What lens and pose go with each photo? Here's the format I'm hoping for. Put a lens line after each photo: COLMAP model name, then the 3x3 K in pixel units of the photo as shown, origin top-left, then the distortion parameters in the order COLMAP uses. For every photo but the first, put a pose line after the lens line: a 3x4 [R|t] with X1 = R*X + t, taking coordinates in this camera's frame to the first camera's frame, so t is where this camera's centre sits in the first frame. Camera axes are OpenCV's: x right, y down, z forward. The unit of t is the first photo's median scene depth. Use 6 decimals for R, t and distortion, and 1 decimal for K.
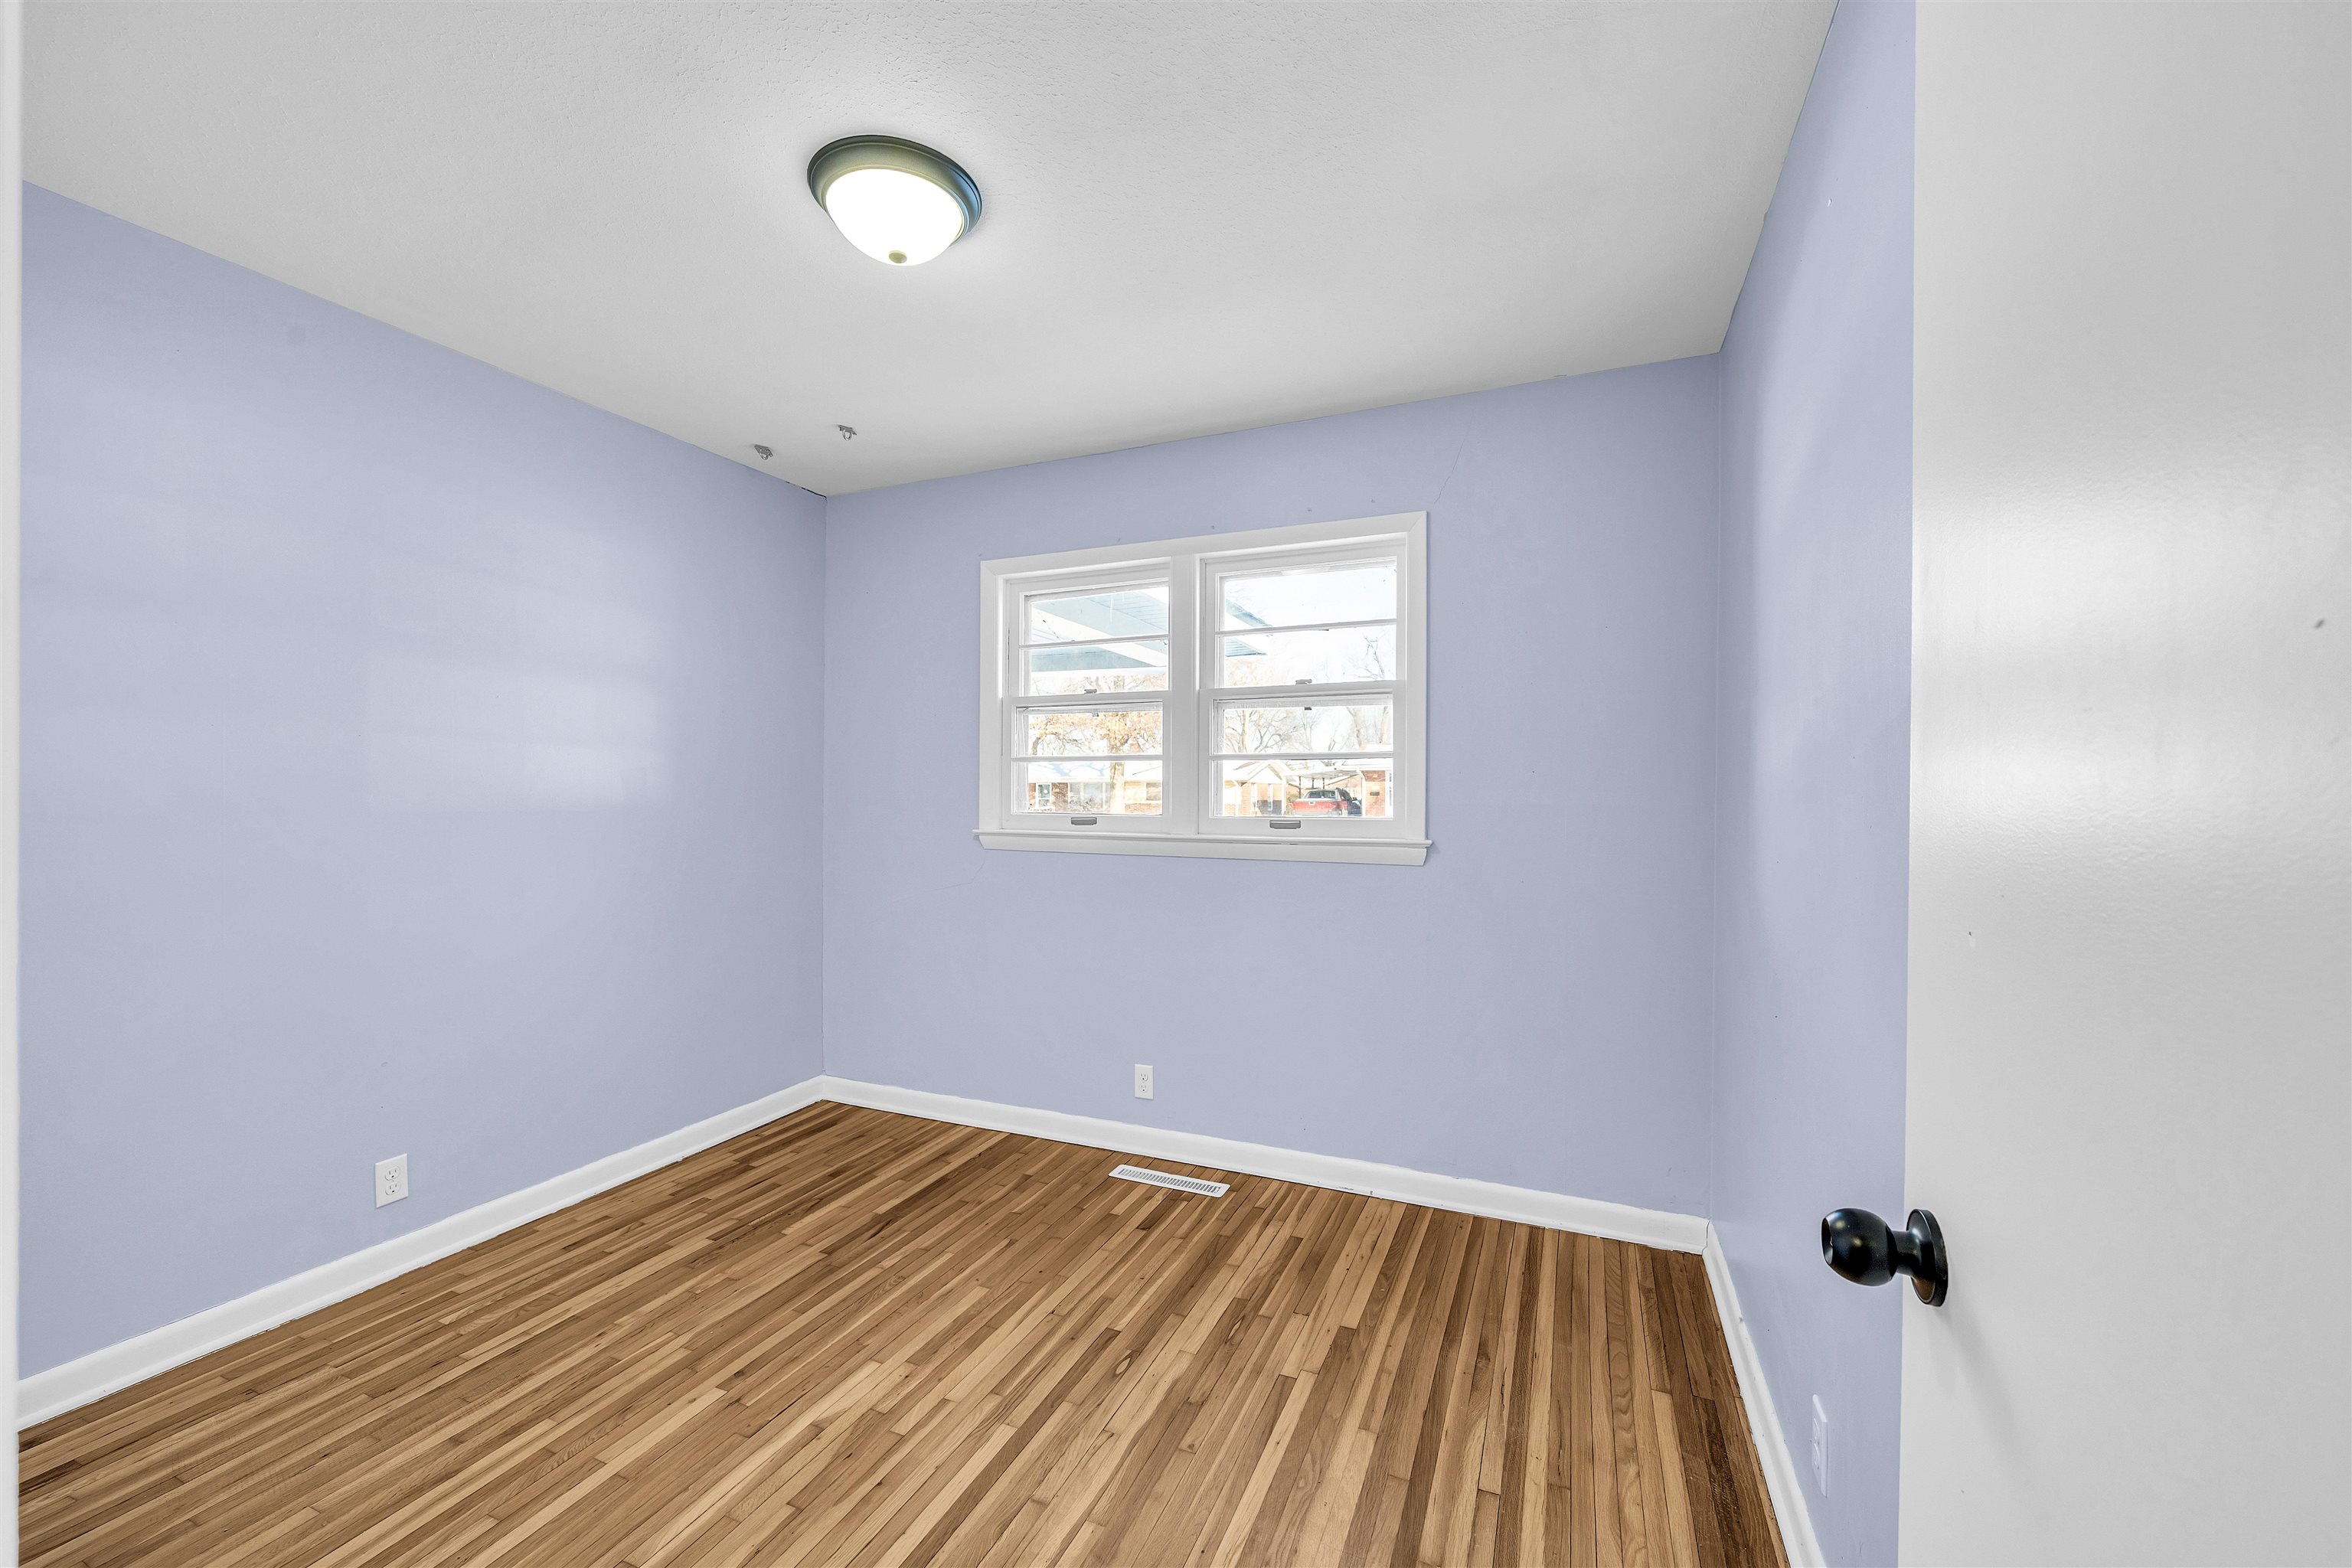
lens RADIAL K [[918.4, 0, 1173.4], [0, 918.4, 810.6], [0, 0, 1]] dist [-0.000588, -0.000127]
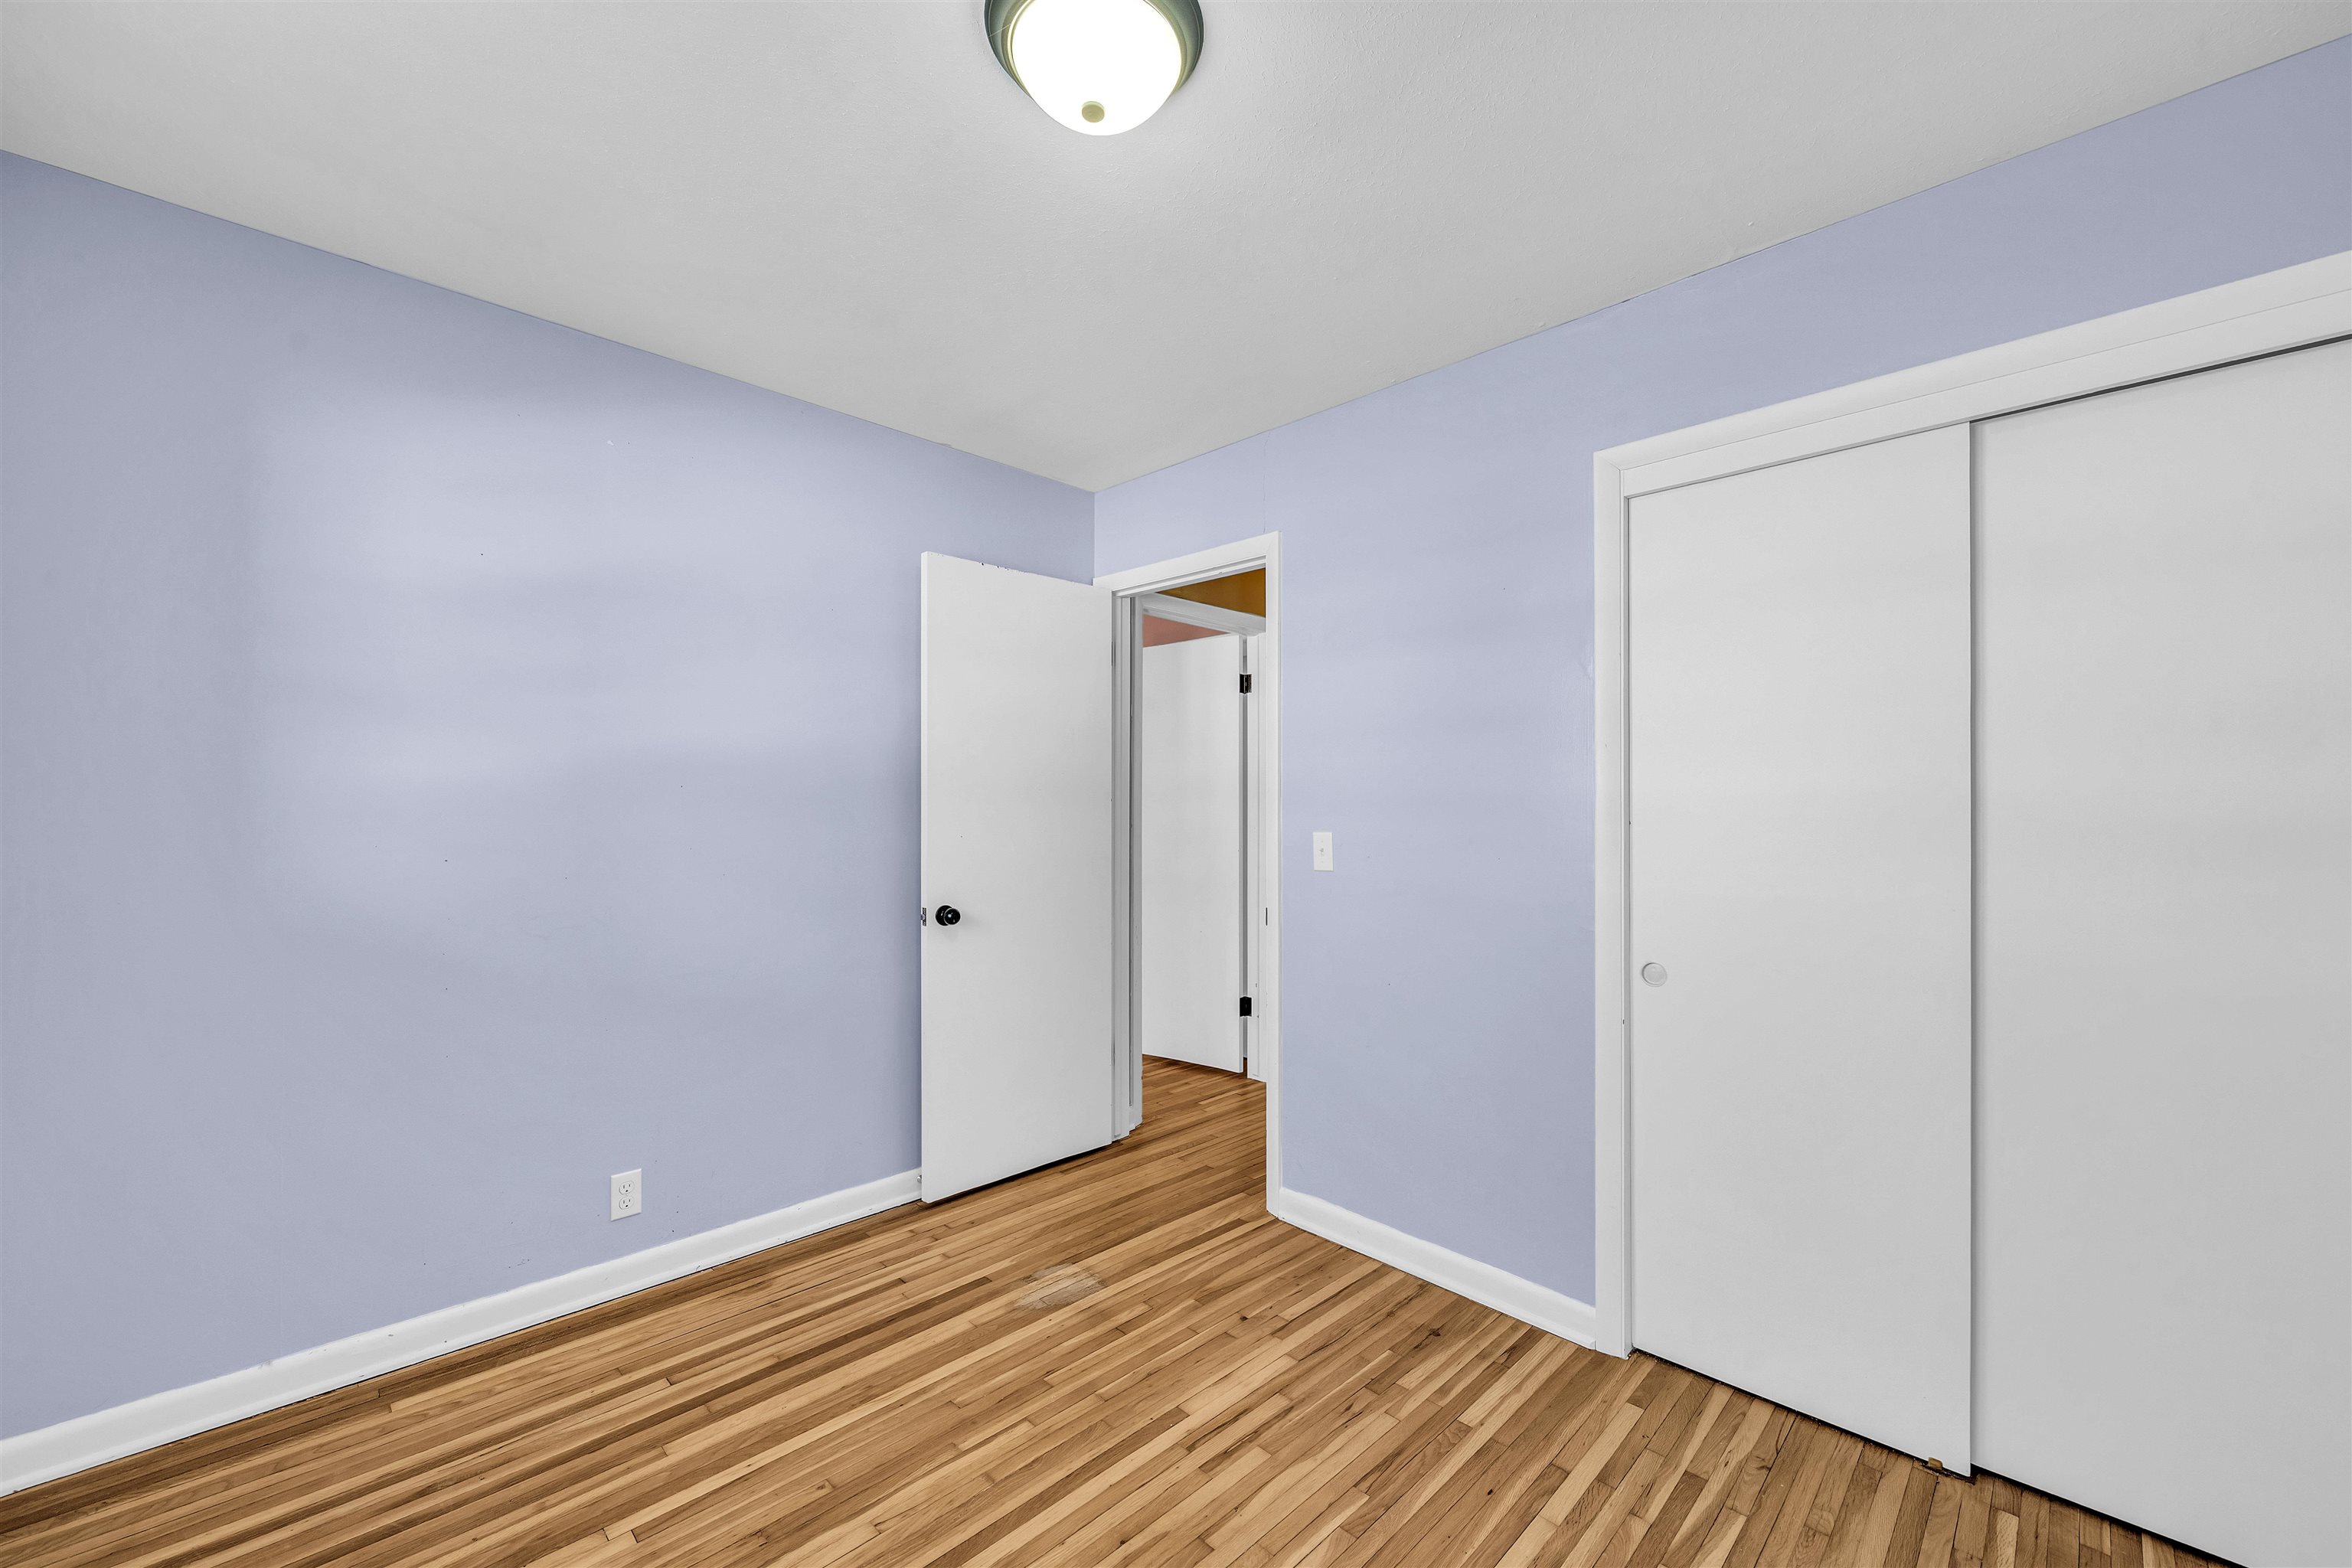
lens RADIAL K [[918.4, 0, 1173.4], [0, 918.4, 810.6], [0, 0, 1]] dist [-0.000588, -0.000127]
pose [[-0.928378, -0.004353, 0.371611, -0.674129], [0.000630, 0.999912, 0.013287, -0.026546], [-0.371636, 0.012570, -0.928293, 1.741437]]
